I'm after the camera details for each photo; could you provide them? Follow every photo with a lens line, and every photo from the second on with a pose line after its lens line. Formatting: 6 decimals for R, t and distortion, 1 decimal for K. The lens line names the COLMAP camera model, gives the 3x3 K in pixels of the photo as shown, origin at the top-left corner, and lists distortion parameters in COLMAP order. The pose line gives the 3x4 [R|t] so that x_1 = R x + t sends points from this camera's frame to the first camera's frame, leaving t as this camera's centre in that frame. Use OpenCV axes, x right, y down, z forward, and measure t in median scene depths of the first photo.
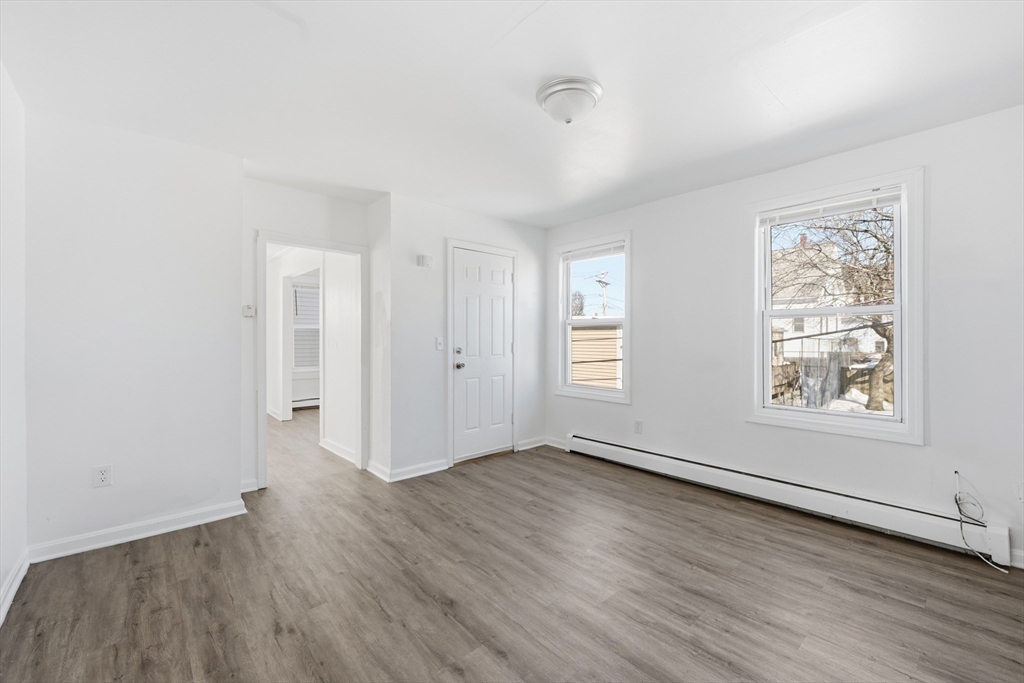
lens RADIAL K [[425.8, 0, 503.9], [0, 425.8, 338.3], [0, 0, 1]] dist [0.003631, -0.000153]
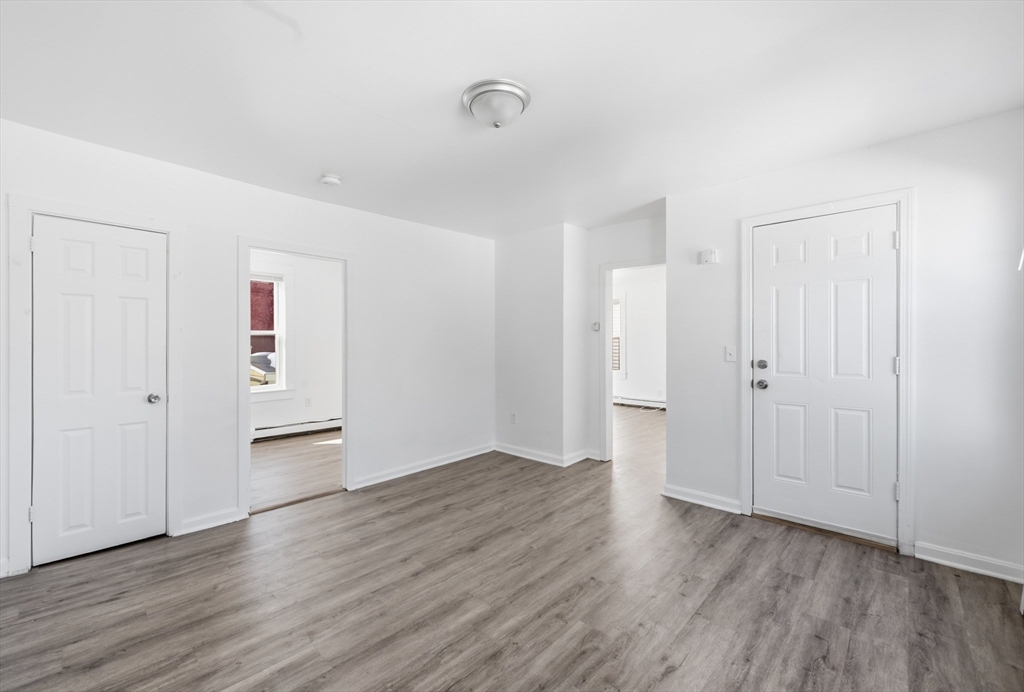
lens RADIAL K [[416.1, 0, 502.9], [0, 416.1, 344.9], [0, 0, 1]] dist [0.007337, -0.000501]
pose [[0.091877, -0.000528, -0.995770, 0.723082], [-0.001075, 0.999999, -0.000630, -0.004528], [0.995770, 0.001128, 0.091876, 0.607759]]
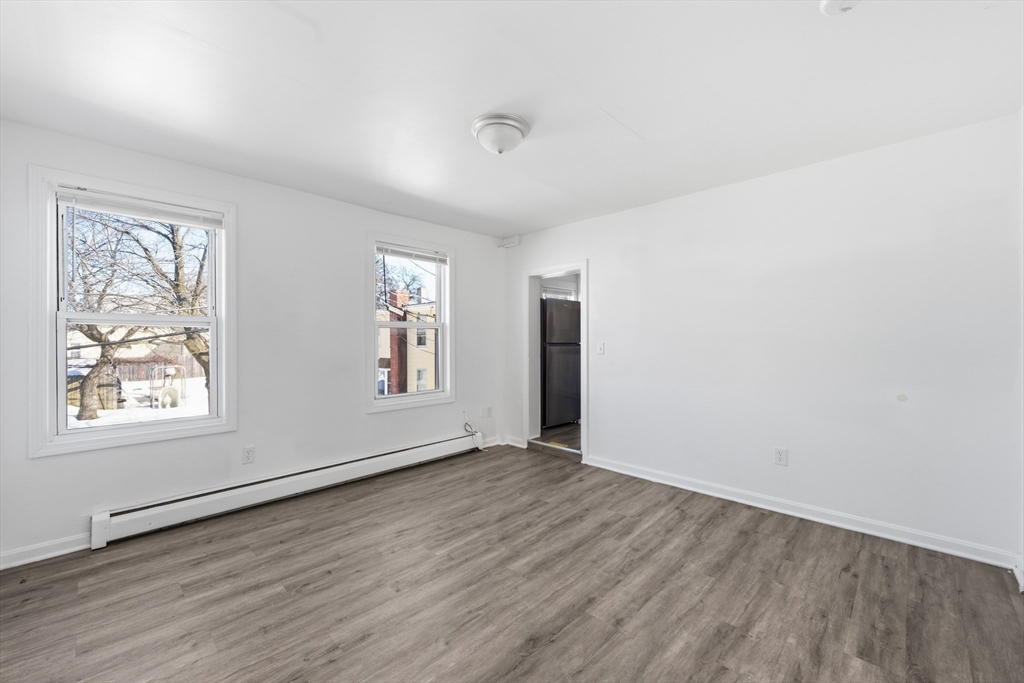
lens RADIAL K [[415.4, 0, 517.9], [0, 415.4, 341.7], [0, 0, 1]] dist [0.001056, 0.000342]
pose [[-0.096688, -0.002430, 0.995312, -0.619200], [0.003961, 0.999988, 0.002826, -0.006676], [-0.995307, 0.004216, -0.096677, 0.695215]]
